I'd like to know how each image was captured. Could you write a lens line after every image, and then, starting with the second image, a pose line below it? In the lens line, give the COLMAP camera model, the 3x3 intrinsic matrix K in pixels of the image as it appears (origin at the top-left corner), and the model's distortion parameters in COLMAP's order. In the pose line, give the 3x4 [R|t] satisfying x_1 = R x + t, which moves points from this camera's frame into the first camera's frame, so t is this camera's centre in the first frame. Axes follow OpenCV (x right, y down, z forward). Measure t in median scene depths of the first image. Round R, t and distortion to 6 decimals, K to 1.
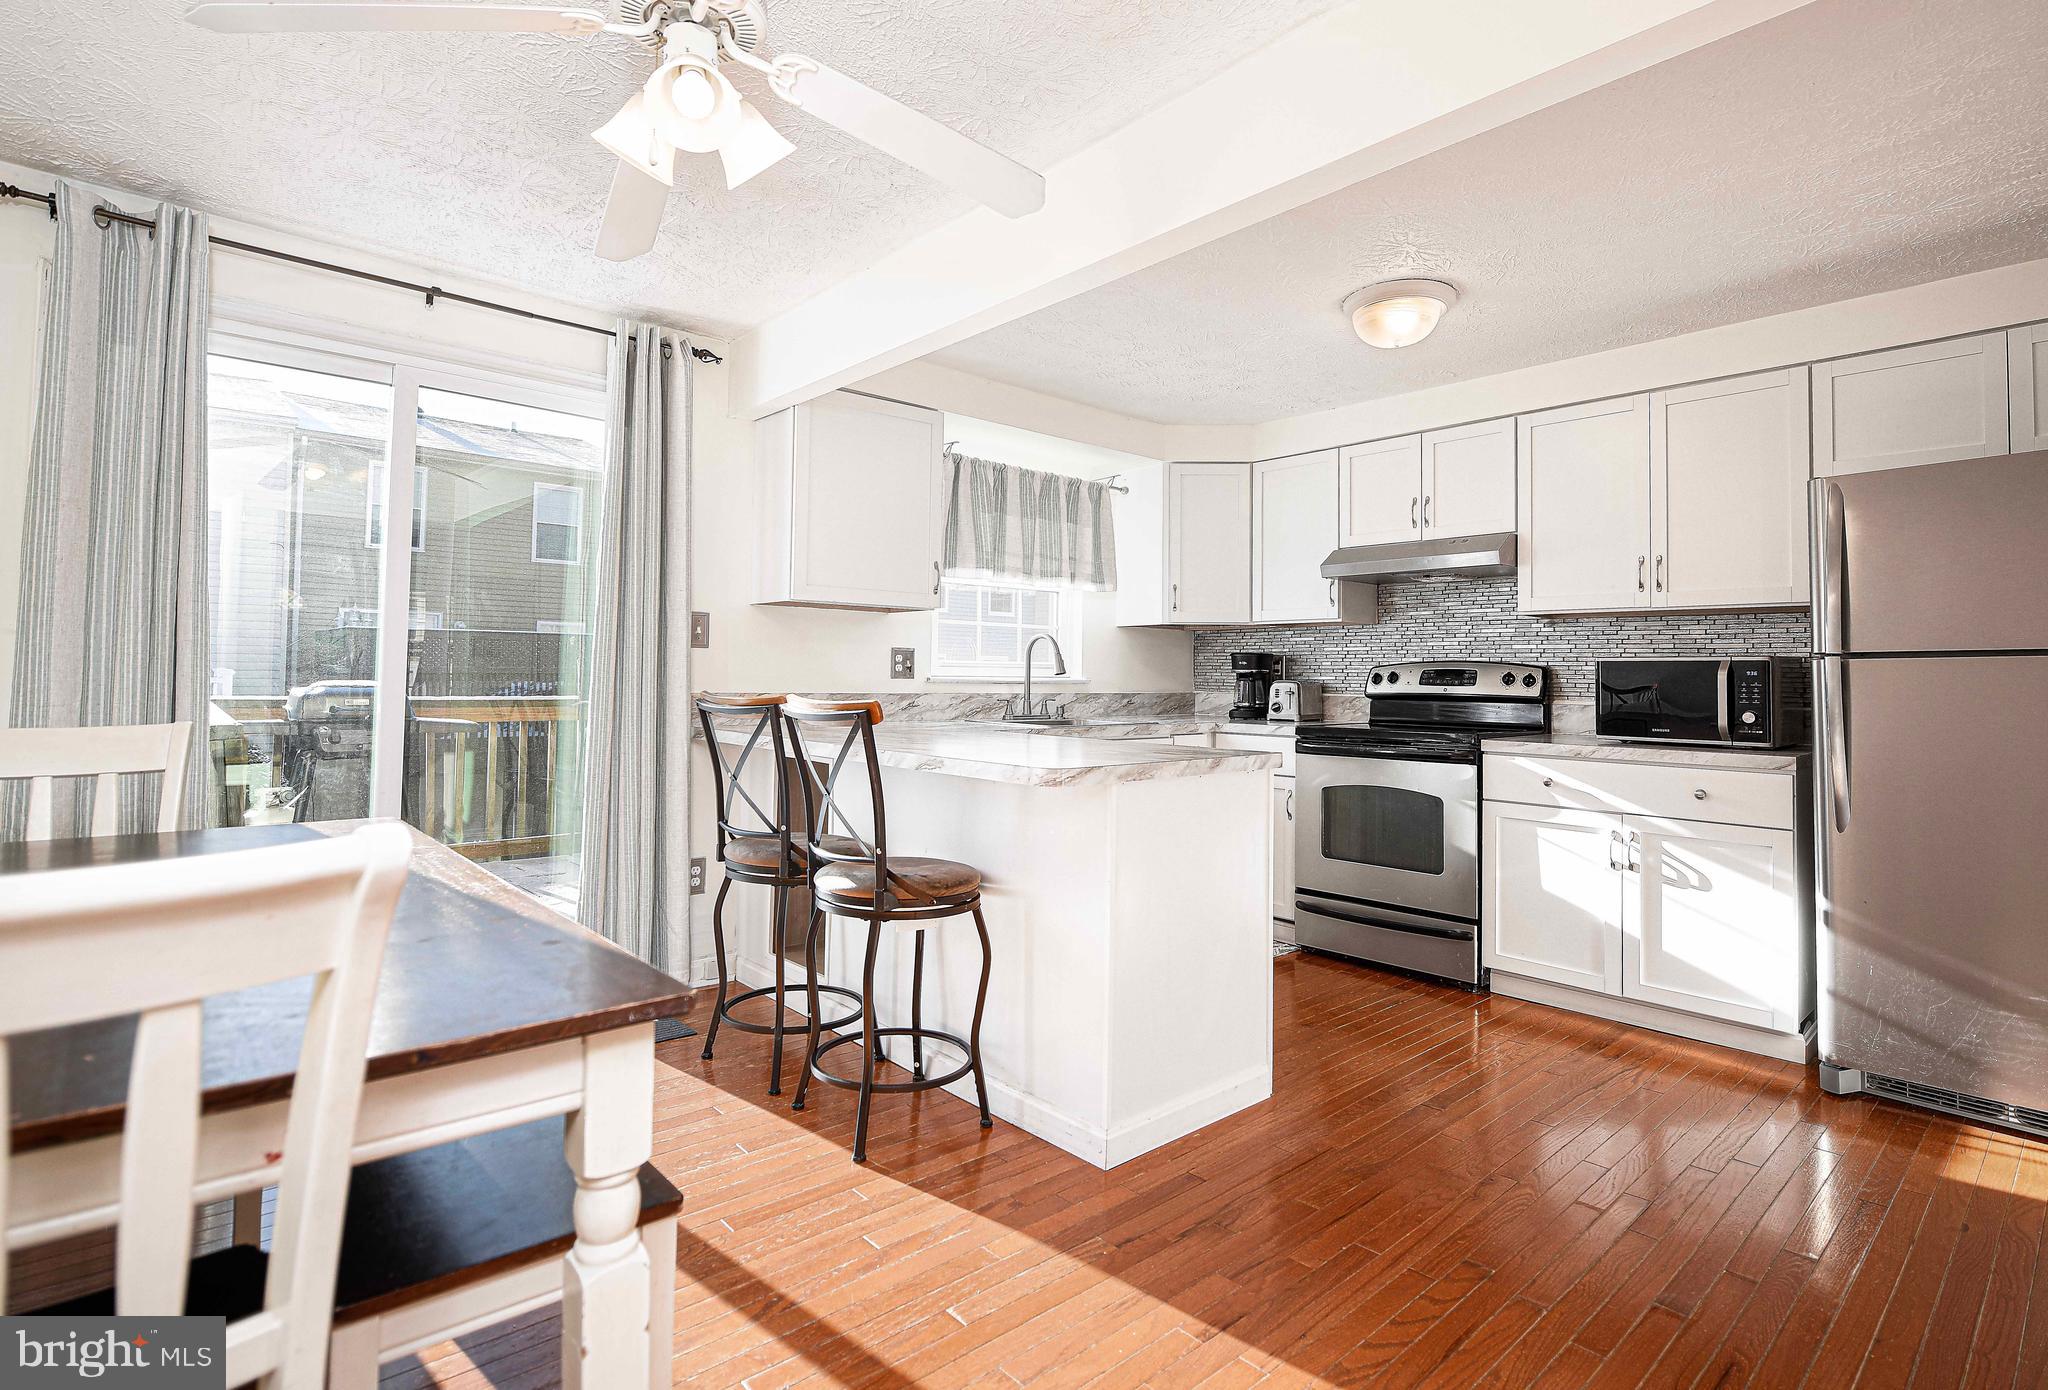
lens RADIAL K [[1006.9, 0, 1054.5], [0, 1006.9, 646.0], [0, 0, 1]] dist [-0.001969, -0.000532]
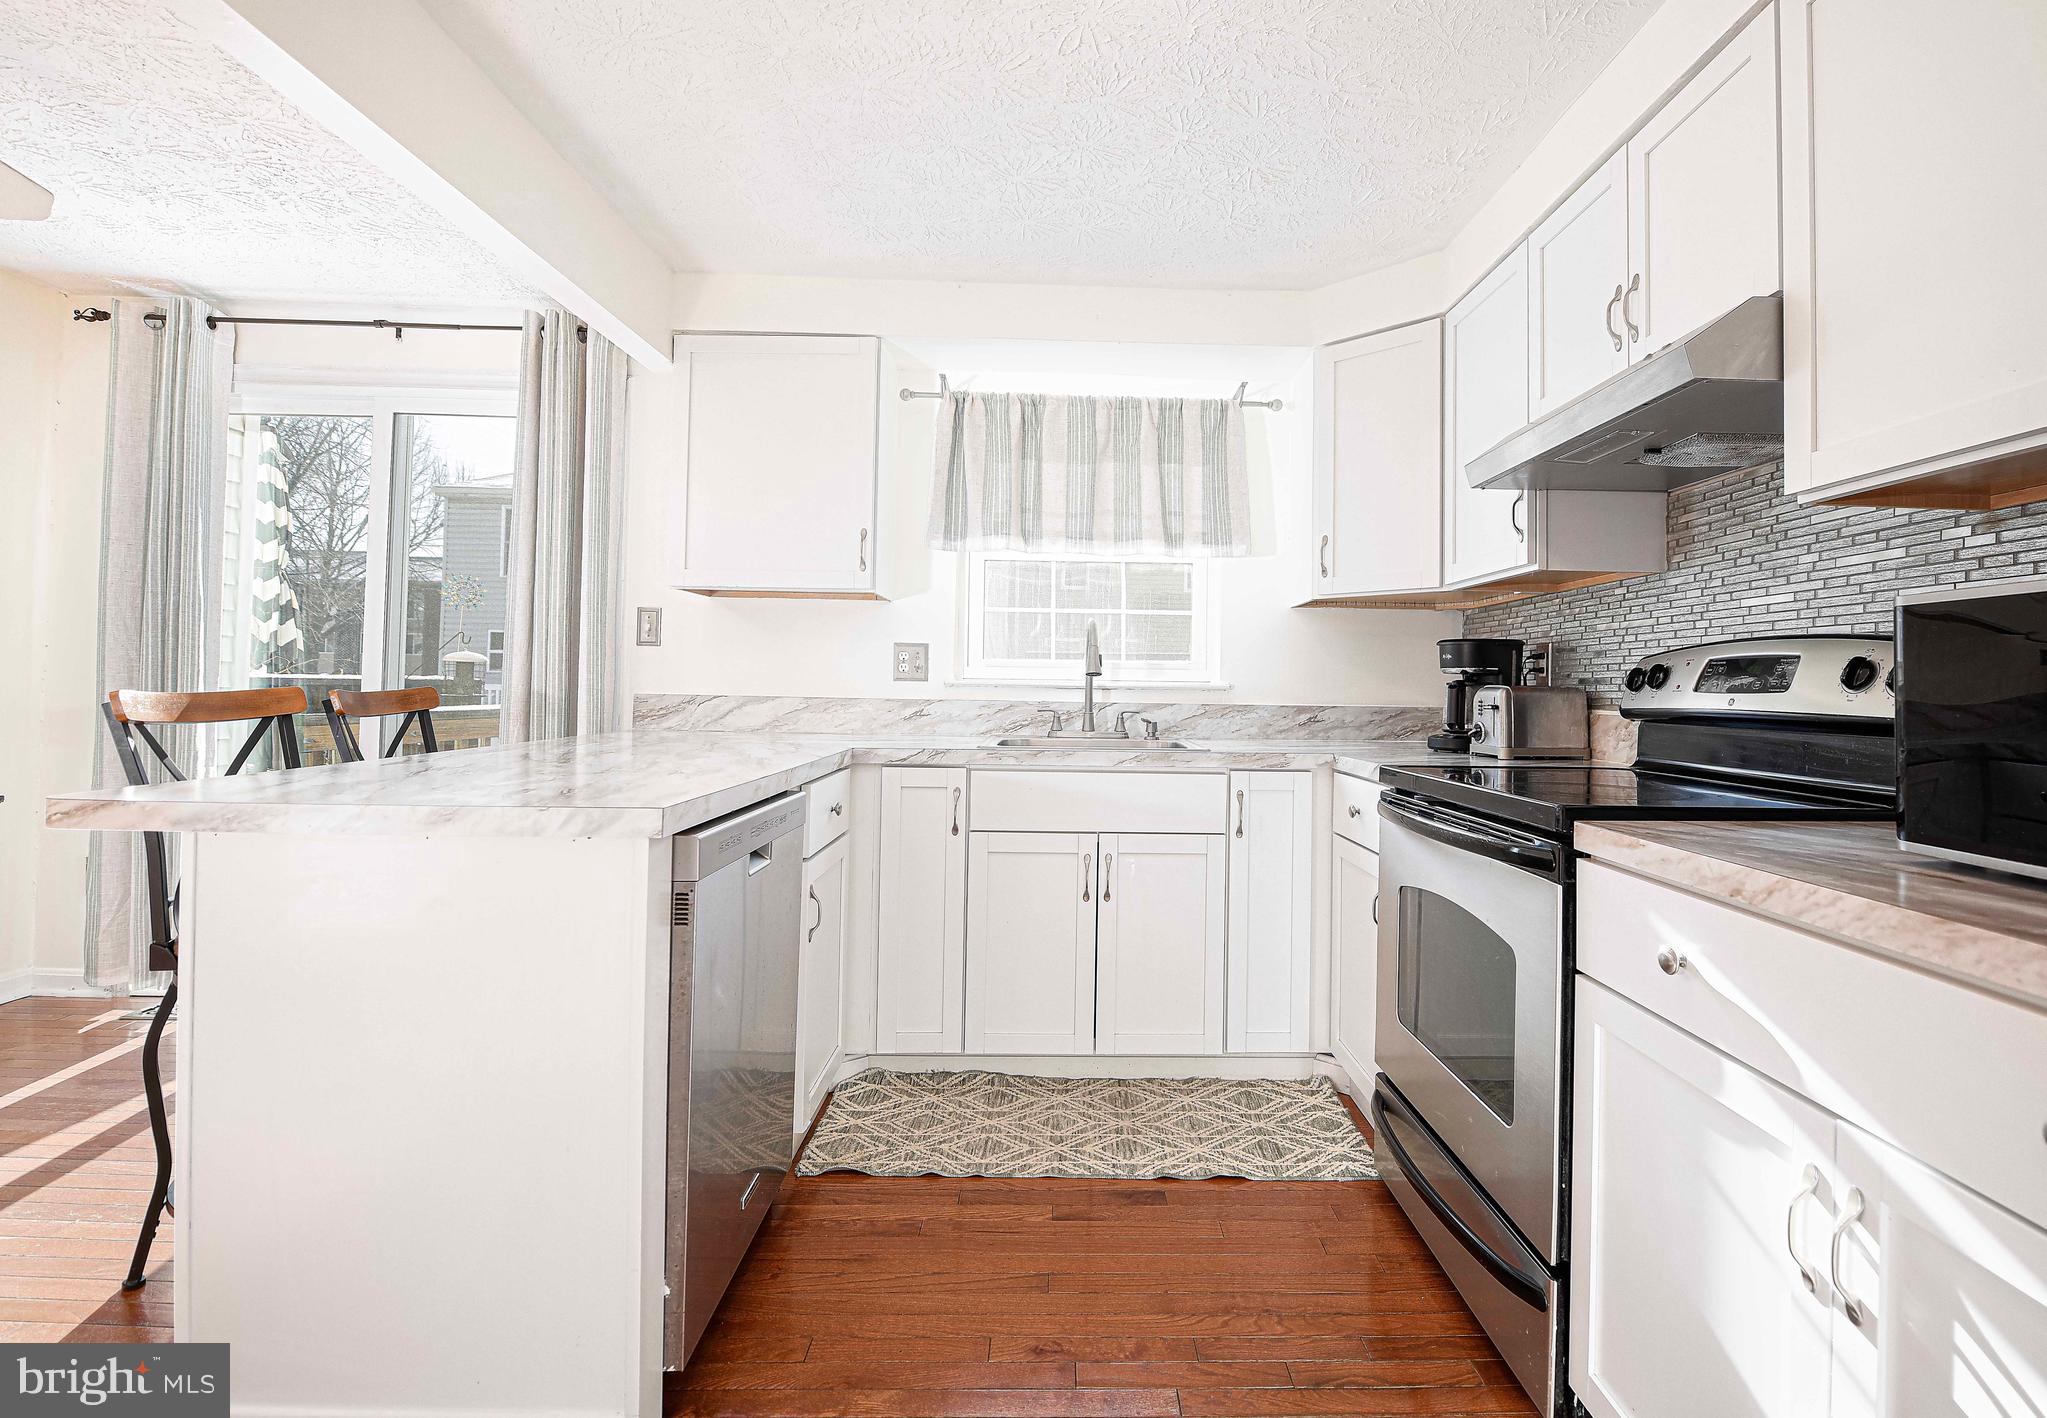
lens RADIAL K [[942.4, 0, 1097.2], [0, 942.4, 673.9], [0, 0, 1]] dist [-0.012848, 0.000221]
pose [[0.761571, -0.009198, -0.648016, 0.505530], [0.012920, 0.999916, 0.000991, 0.030938], [0.647953, -0.009127, 0.761626, 0.576093]]
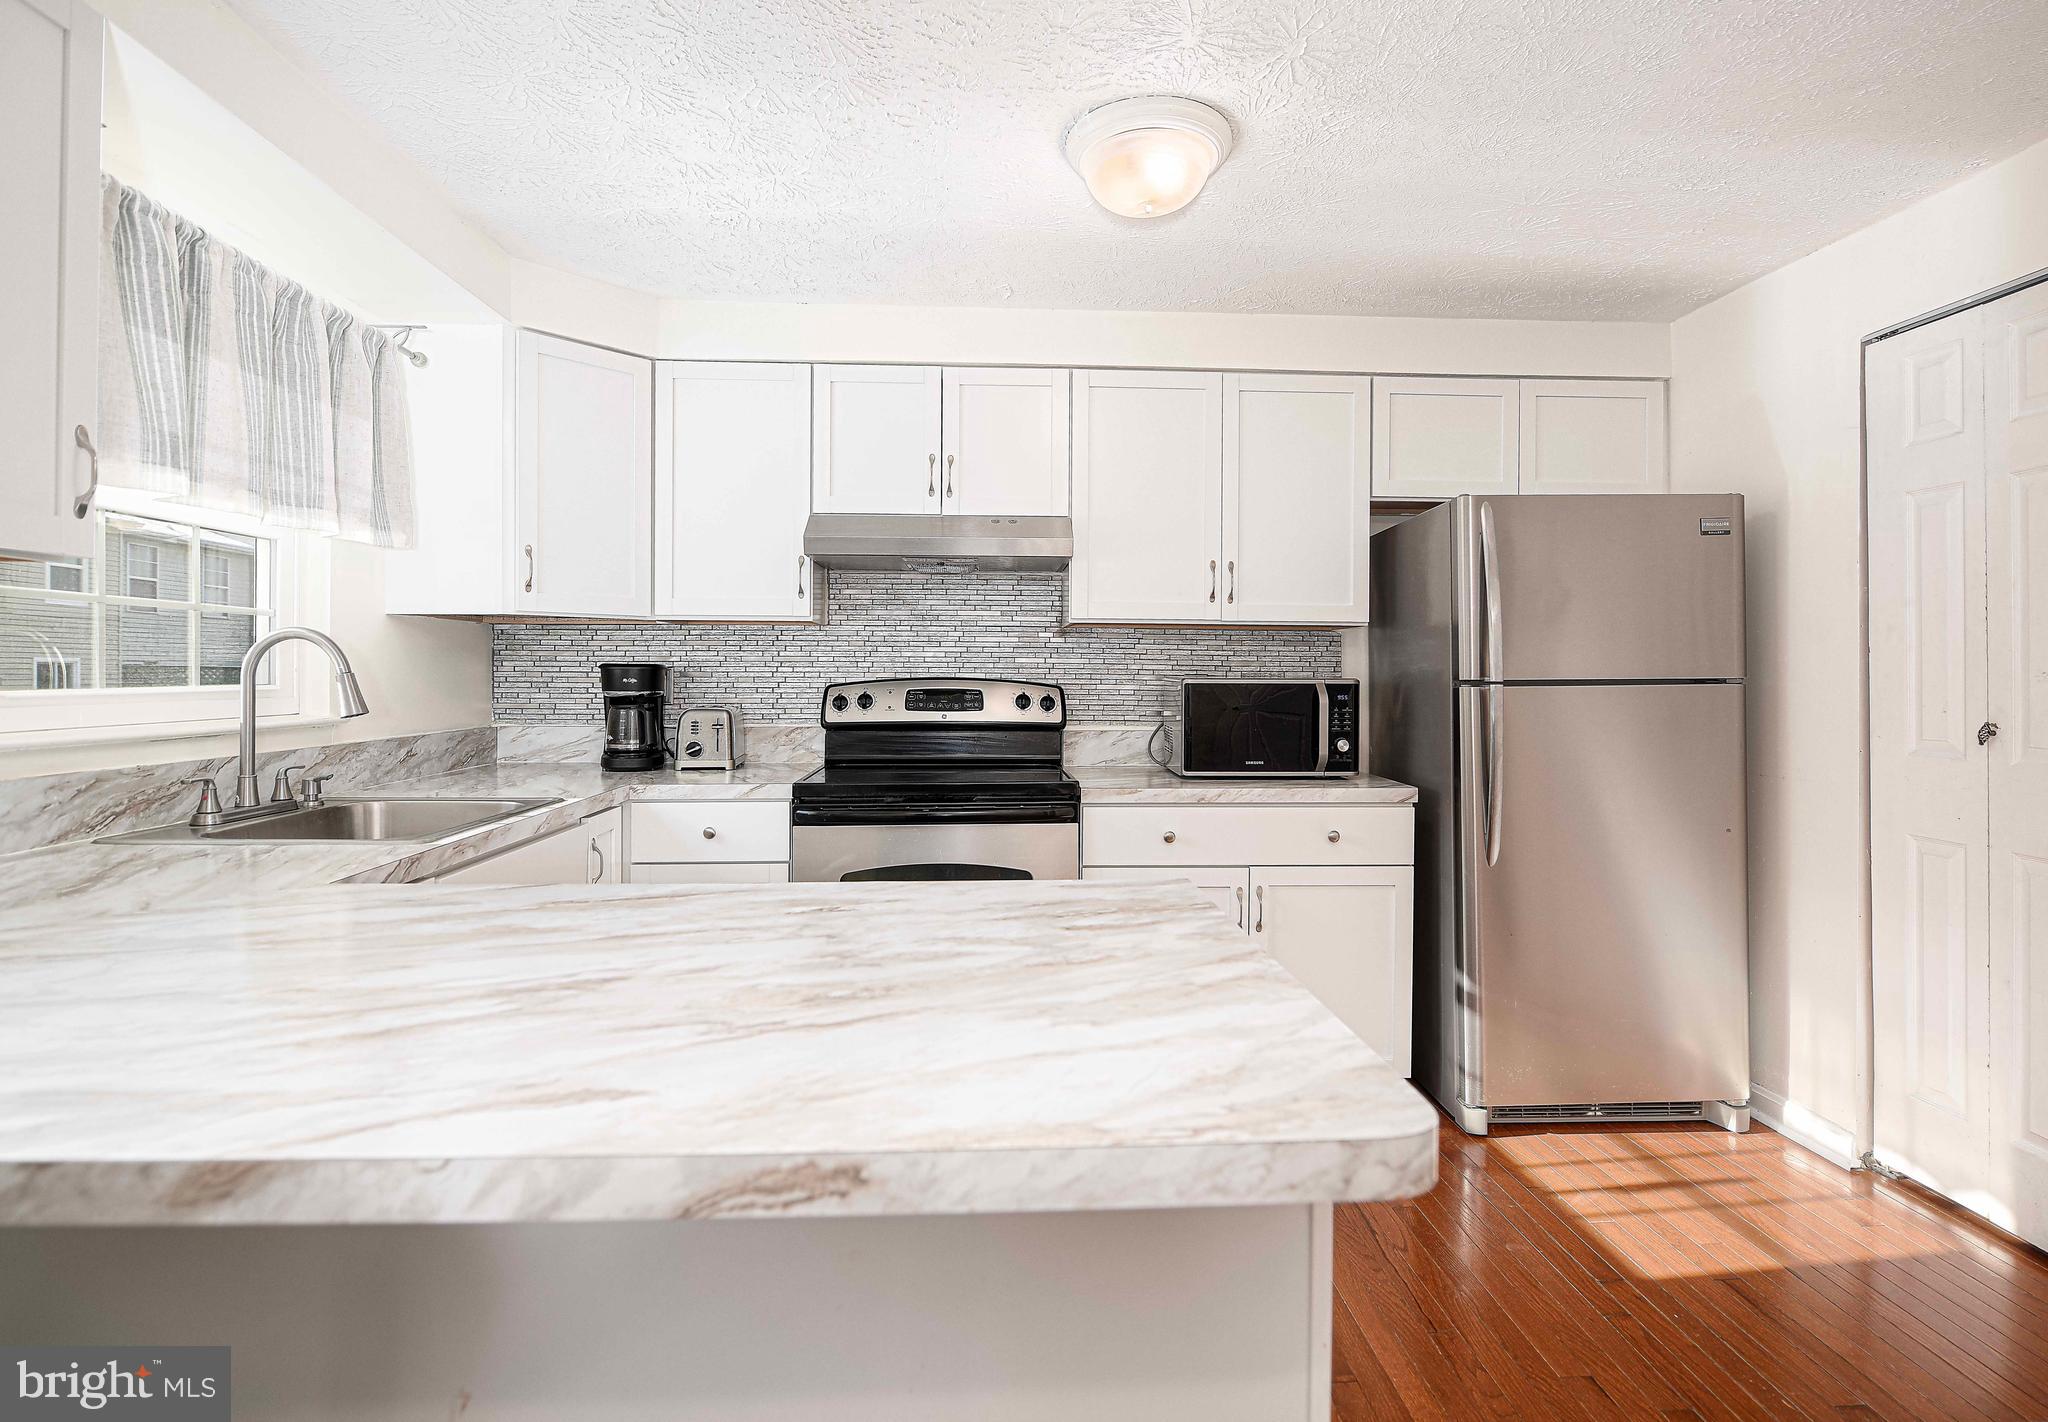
lens RADIAL K [[1026.2, 0, 1030.7], [0, 1026.2, 670.1], [0, 0, 1]] dist [-0.000821, -0.008779]
pose [[0.638675, -0.006582, 0.769448, -0.186095], [-0.020067, 0.999481, 0.025207, -0.013753], [-0.769215, -0.031540, 0.638211, 0.524228]]
